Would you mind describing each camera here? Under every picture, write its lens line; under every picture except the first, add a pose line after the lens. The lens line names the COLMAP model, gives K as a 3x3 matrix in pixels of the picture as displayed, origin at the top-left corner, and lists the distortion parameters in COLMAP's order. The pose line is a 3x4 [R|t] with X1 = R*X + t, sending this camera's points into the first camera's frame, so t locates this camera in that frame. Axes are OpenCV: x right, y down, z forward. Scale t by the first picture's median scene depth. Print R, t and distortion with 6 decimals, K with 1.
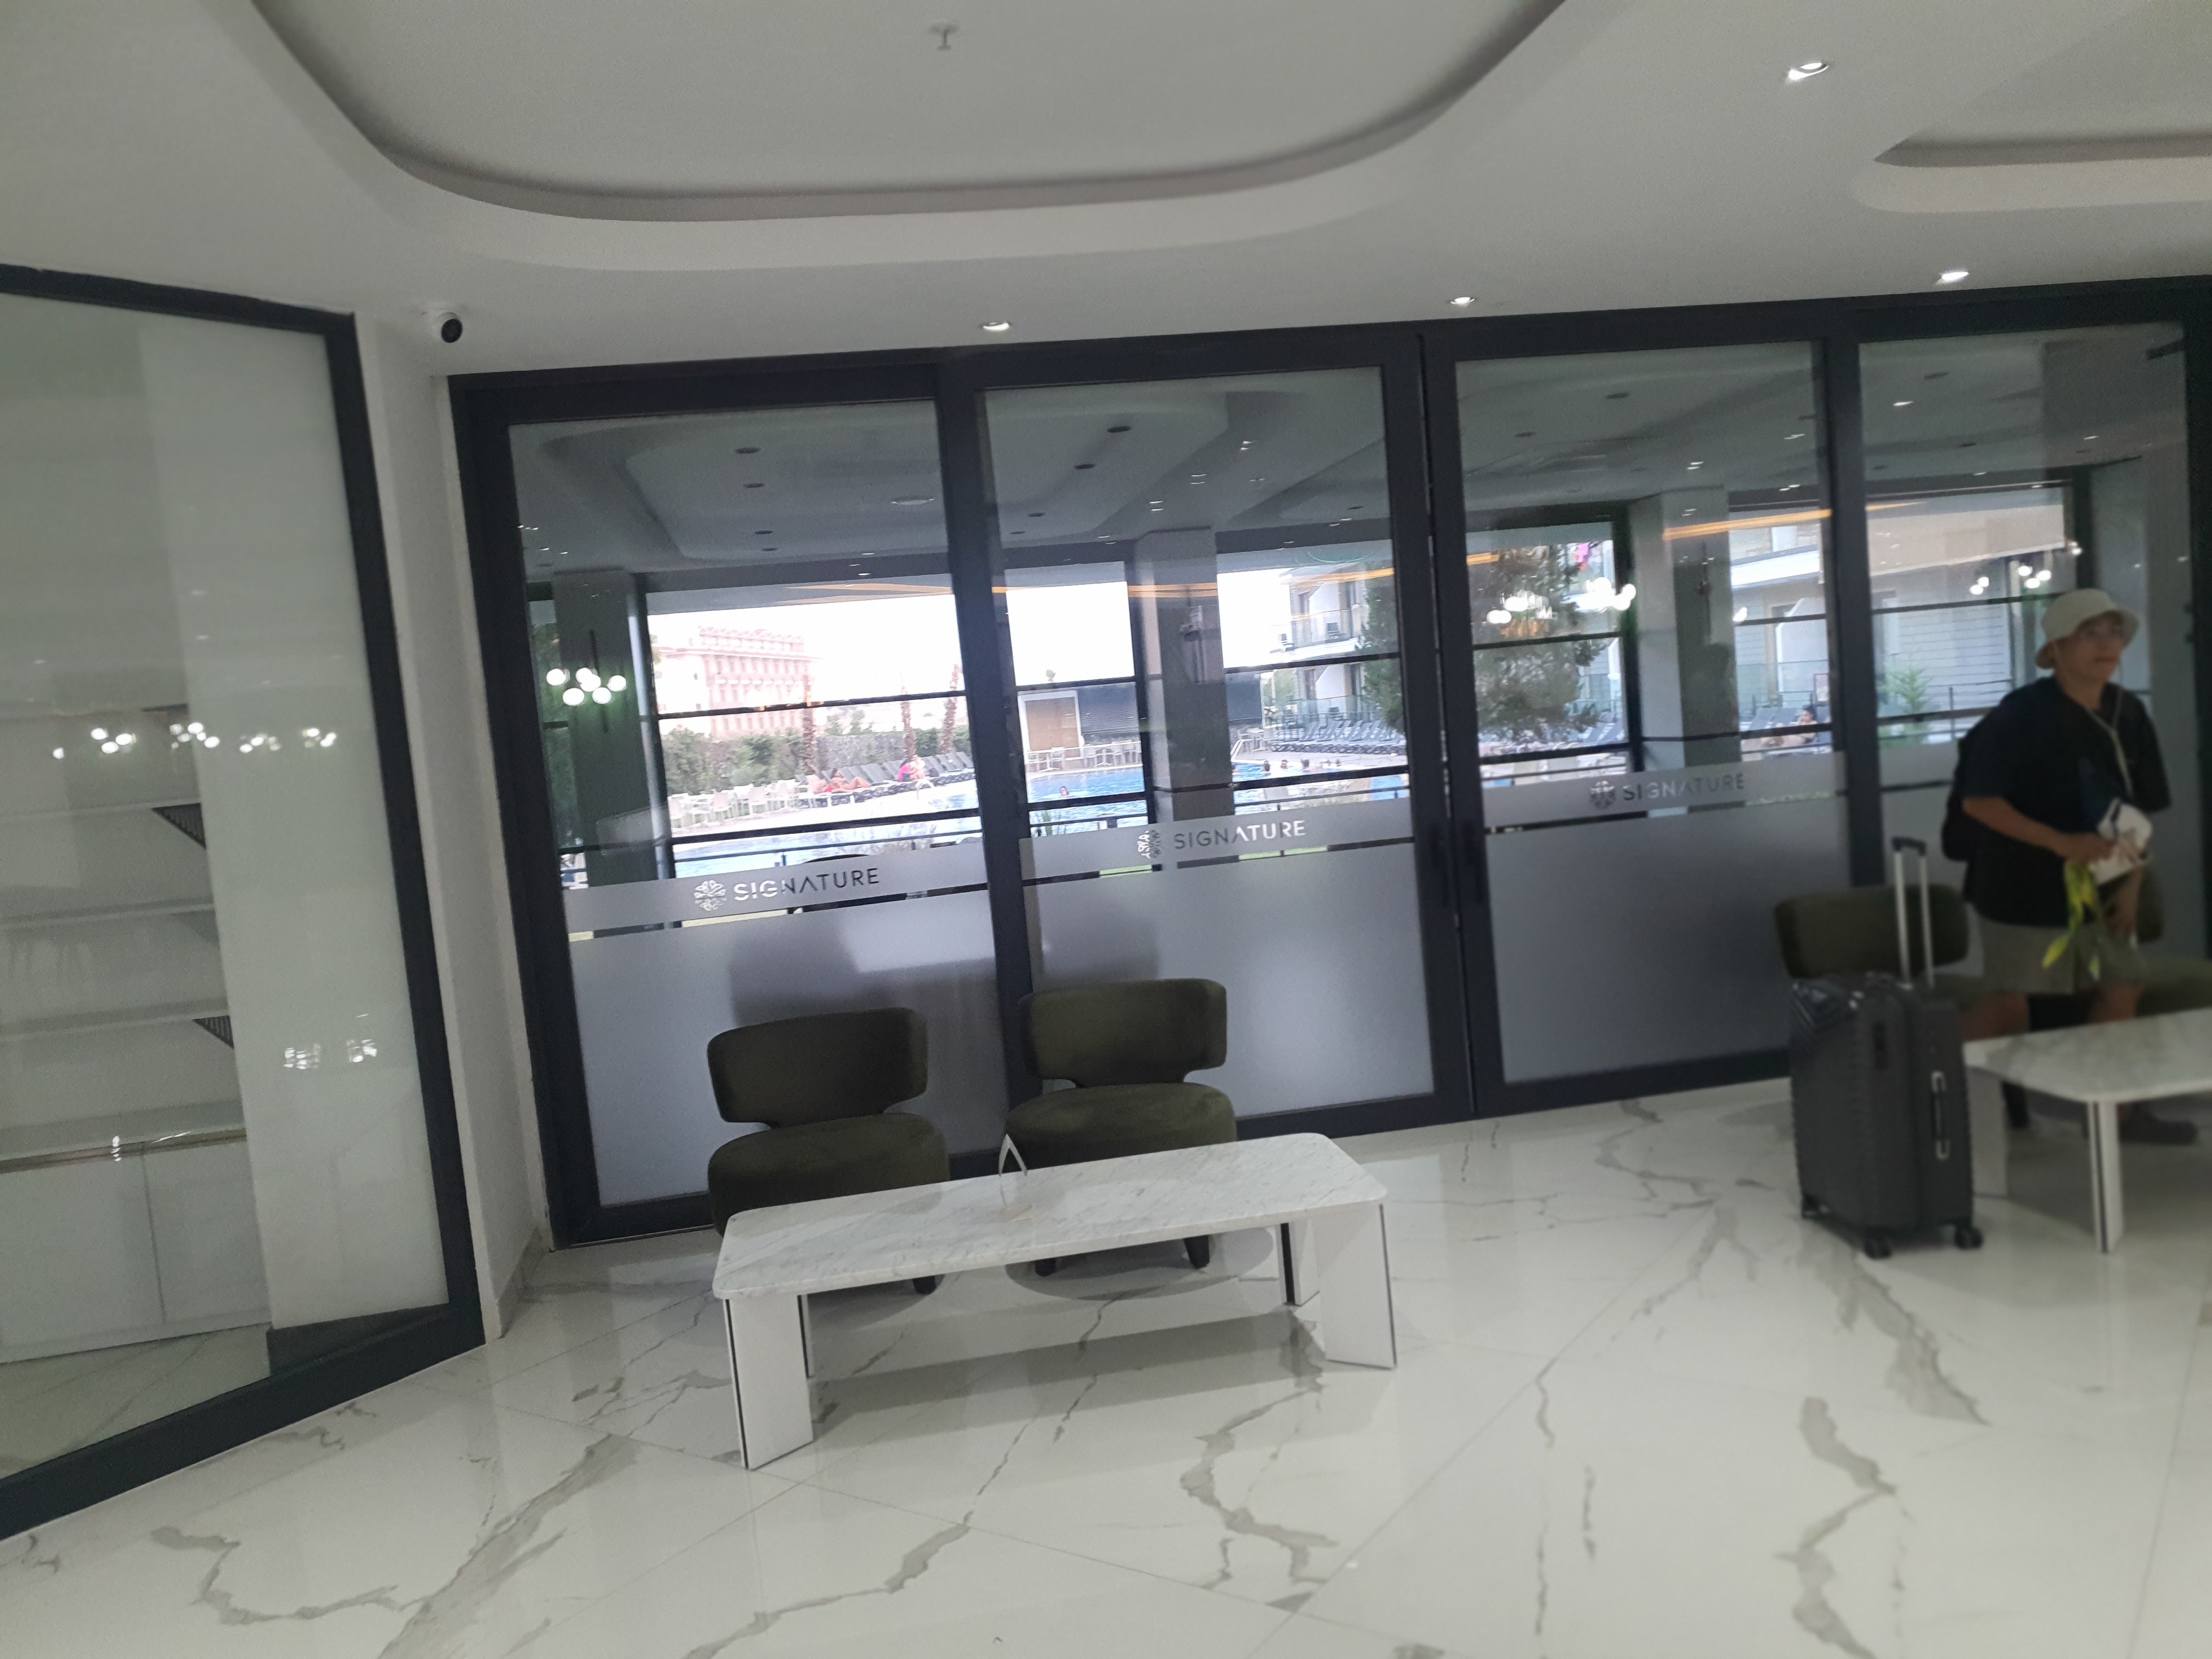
lens RADIAL K [[1715.6, 0, 1110.4], [0, 1715.6, 856.9], [0, 0, 1]] dist [0.064869, -0.146455]
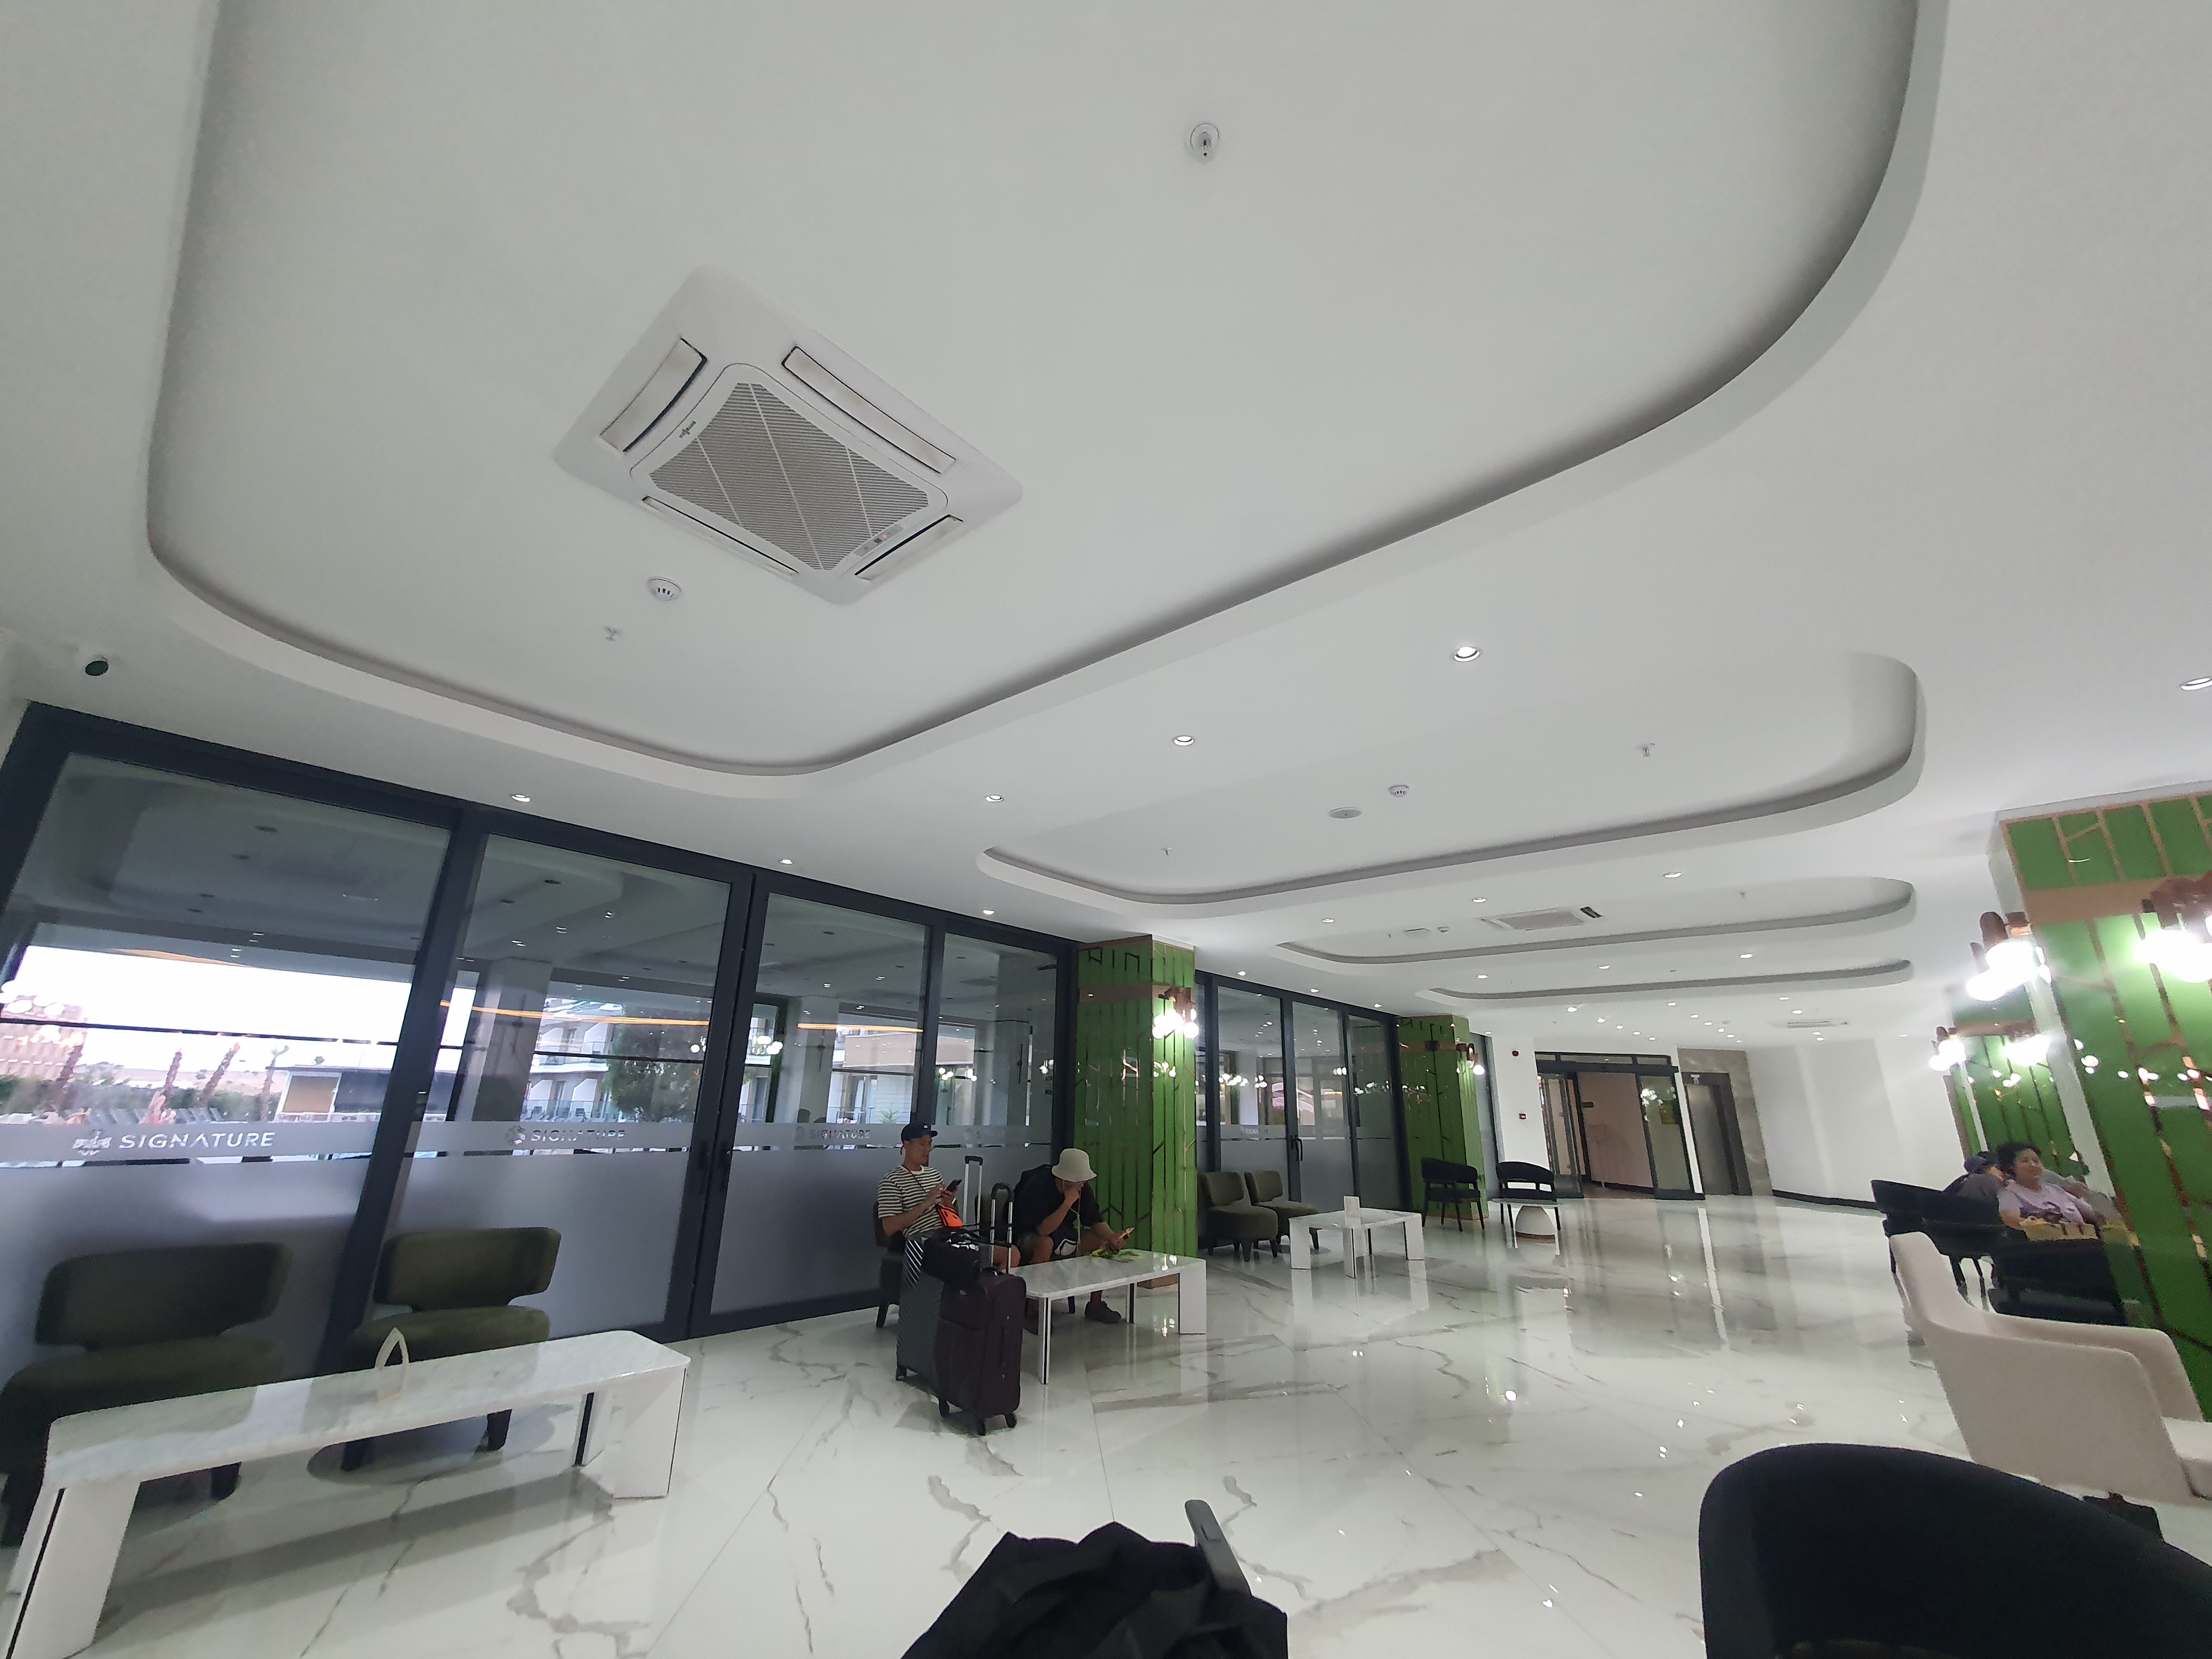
lens RADIAL K [[875.6, 0, 1106.0], [0, 875.6, 829.5], [0, 0, 1]] dist [-0.001399, -0.000573]
pose [[0.773825, 0.293219, 0.561442, -0.118142], [-0.041778, 0.908093, -0.416680, 0.064739], [-0.632020, 0.298982, 0.714955, 0.047379]]
